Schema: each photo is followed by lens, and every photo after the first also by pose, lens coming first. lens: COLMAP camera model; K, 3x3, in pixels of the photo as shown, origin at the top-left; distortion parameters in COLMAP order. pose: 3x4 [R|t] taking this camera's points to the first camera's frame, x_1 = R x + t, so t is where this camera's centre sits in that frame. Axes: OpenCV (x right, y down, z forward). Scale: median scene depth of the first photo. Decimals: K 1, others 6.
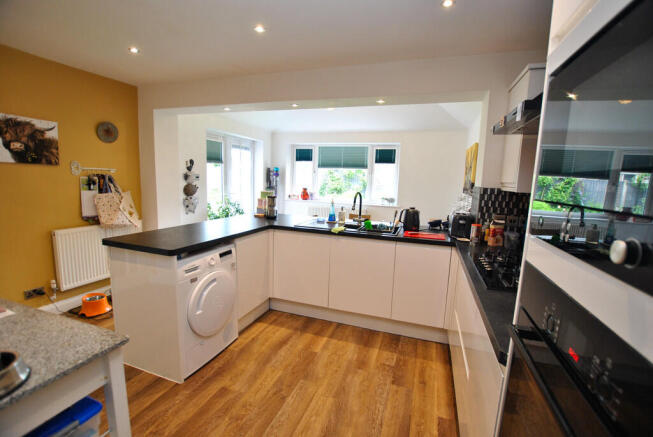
lens RADIAL K [[289.1, 0, 329.8], [0, 289.1, 220.5], [0, 0, 1]] dist [-0.028032, 0.000538]
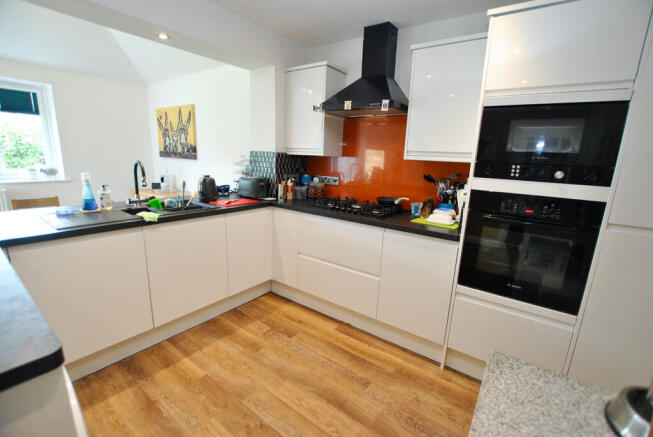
lens RADIAL K [[289.1, 0, 329.8], [0, 289.1, 220.5], [0, 0, 1]] dist [-0.028032, 0.000538]
pose [[0.290756, -0.232149, 0.928207, -0.506575], [0.105357, 0.971987, 0.210097, -0.060813], [-0.950979, 0.036706, 0.307070, 0.392169]]
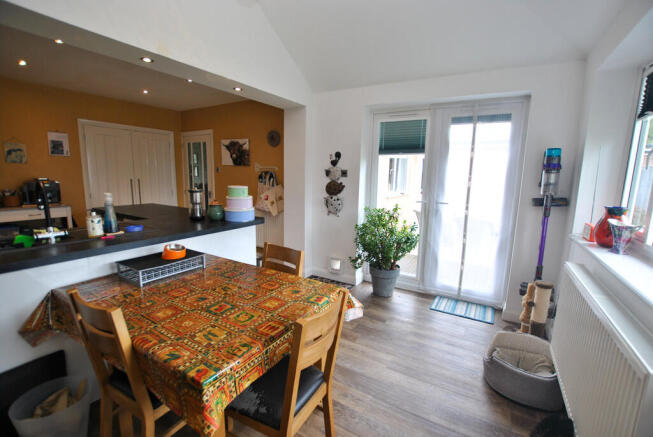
lens RADIAL K [[289.1, 0, 329.8], [0, 289.1, 220.5], [0, 0, 1]] dist [-0.028032, 0.000538]
pose [[-0.194208, 0.114237, -0.974286, 0.376398], [-0.167471, 0.974754, 0.147675, -0.142790], [0.966559, 0.191845, -0.170174, 1.195130]]
